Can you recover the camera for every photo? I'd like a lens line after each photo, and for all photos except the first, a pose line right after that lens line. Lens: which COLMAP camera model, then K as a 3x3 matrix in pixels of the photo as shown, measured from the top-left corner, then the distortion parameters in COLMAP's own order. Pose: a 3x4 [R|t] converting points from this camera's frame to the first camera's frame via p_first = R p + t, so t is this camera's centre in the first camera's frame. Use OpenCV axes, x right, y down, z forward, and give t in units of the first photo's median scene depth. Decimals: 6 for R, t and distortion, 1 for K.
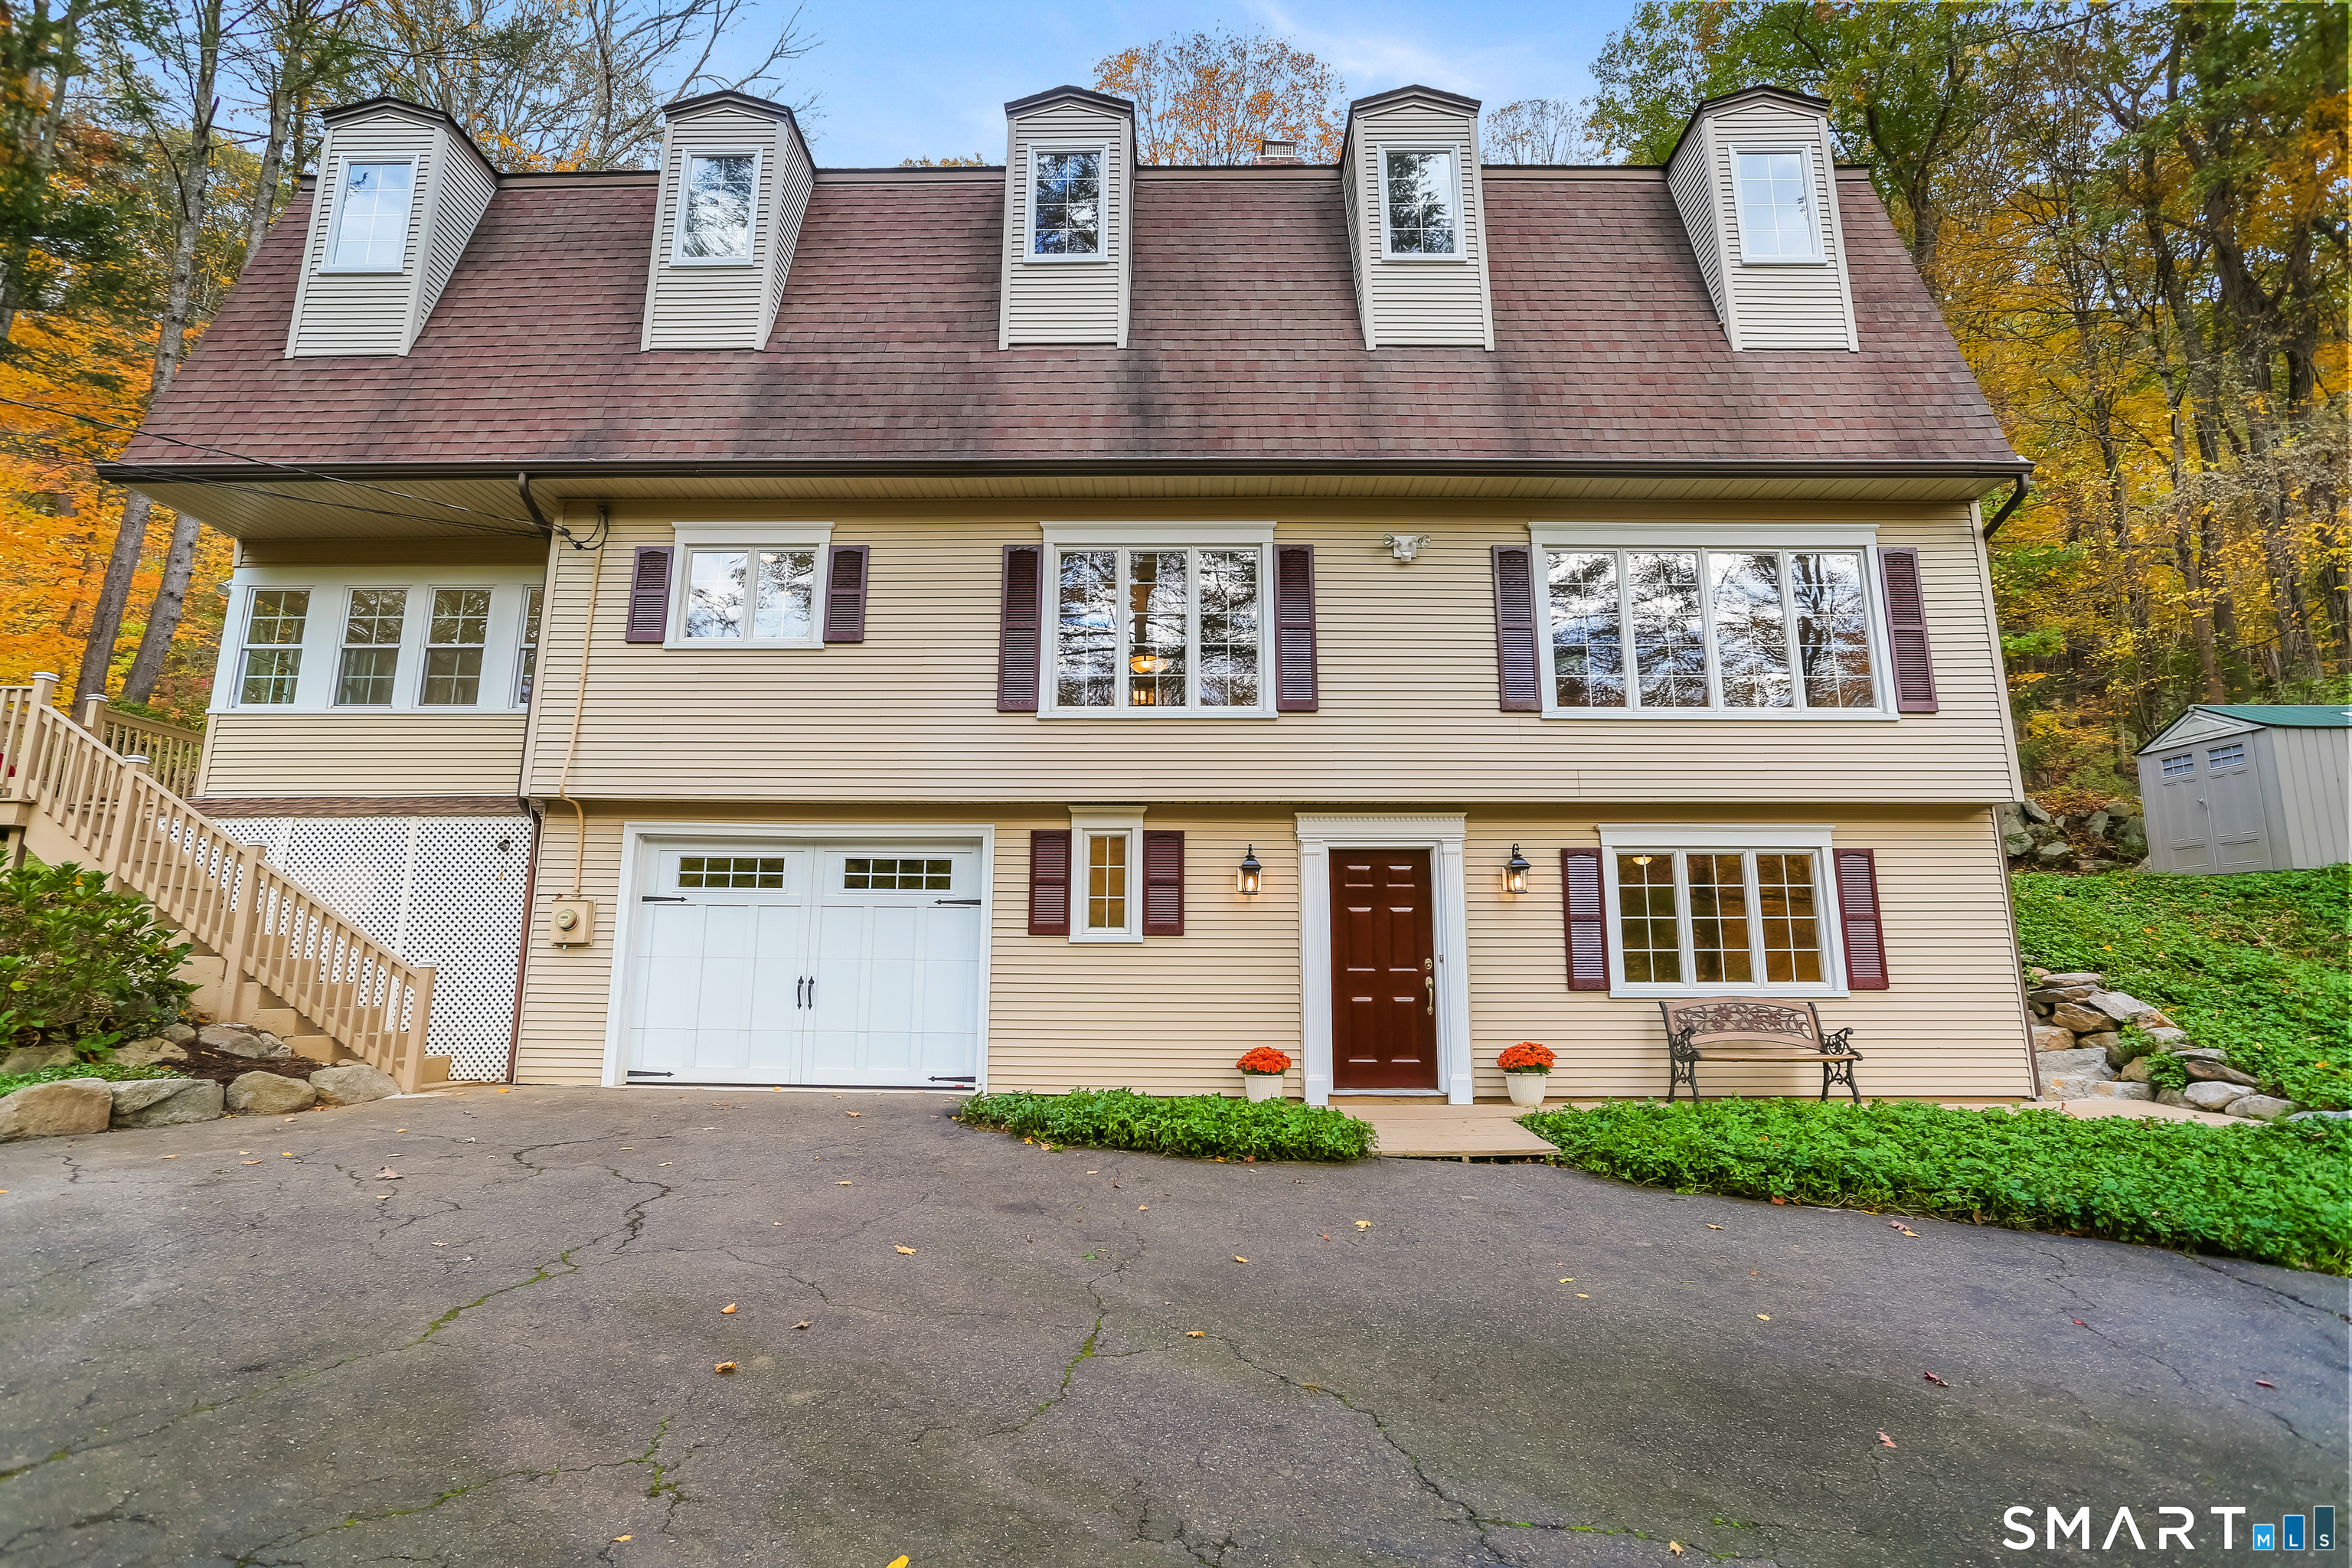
lens RADIAL K [[1130.9, 0, 1176.4], [0, 1130.9, 795.1], [0, 0, 1]] dist [-0.063400, 0.046691]
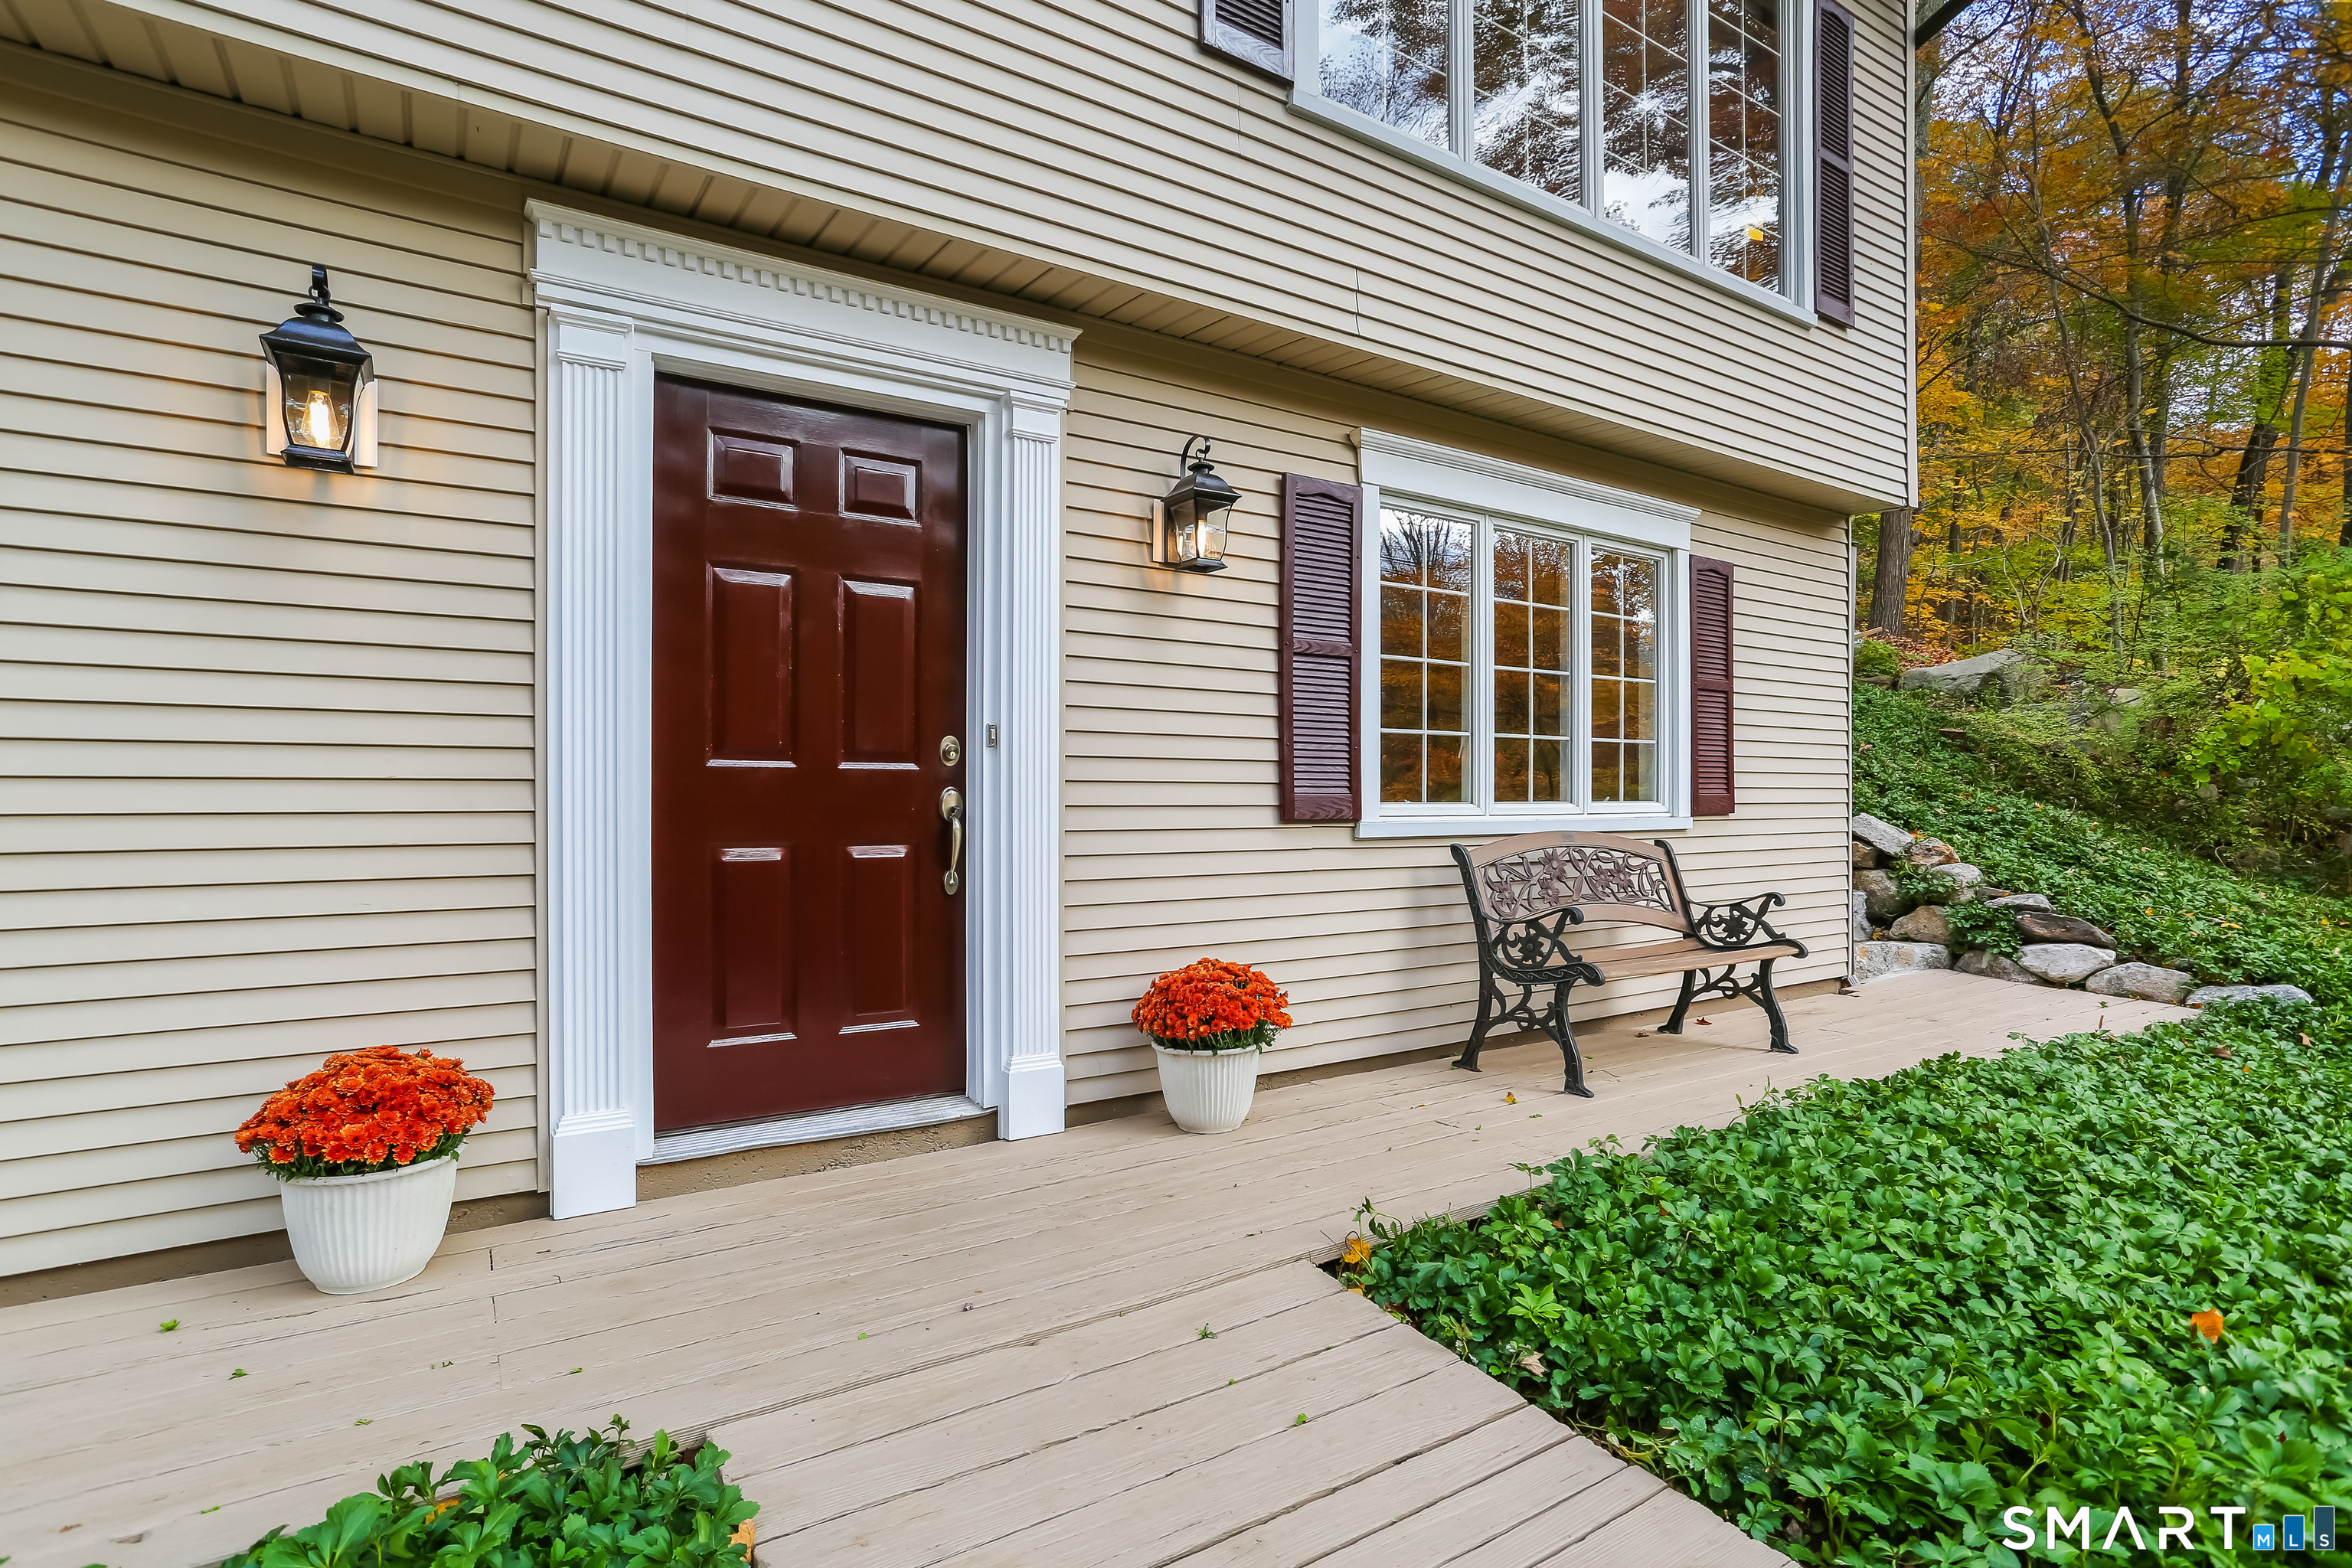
lens RADIAL K [[1130.9, 0, 1176.4], [0, 1130.9, 795.1], [0, 0, 1]] dist [-0.063400, 0.046691]
pose [[0.836523, -0.002425, 0.547926, 0.090762], [-0.088936, 0.986129, 0.140144, 0.109648], [-0.540665, -0.165964, 0.824704, 0.679861]]
